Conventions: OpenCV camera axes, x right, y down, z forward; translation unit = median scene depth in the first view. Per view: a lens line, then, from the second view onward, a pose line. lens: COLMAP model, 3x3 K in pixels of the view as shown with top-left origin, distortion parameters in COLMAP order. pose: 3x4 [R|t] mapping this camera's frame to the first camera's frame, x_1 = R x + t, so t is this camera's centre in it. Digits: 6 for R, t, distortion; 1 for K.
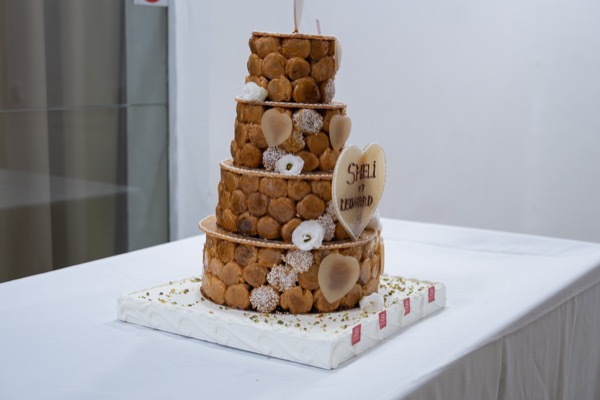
lens RADIAL K [[876.7, 0, 300.0], [0, 876.7, 200.0], [0, 0, 1]] dist [0.013420, -0.006531]
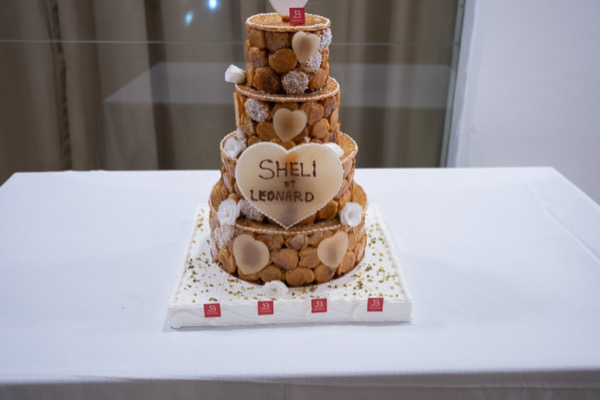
lens RADIAL K [[596.2, 0, 300.0], [0, 596.2, 200.0], [0, 0, 1]] dist [0.046203, 0.003320]
pose [[0.582942, 0.321929, -0.746017, 0.614681], [-0.121716, 0.942398, 0.311563, -0.218690], [0.803346, -0.090821, 0.588547, 0.605831]]
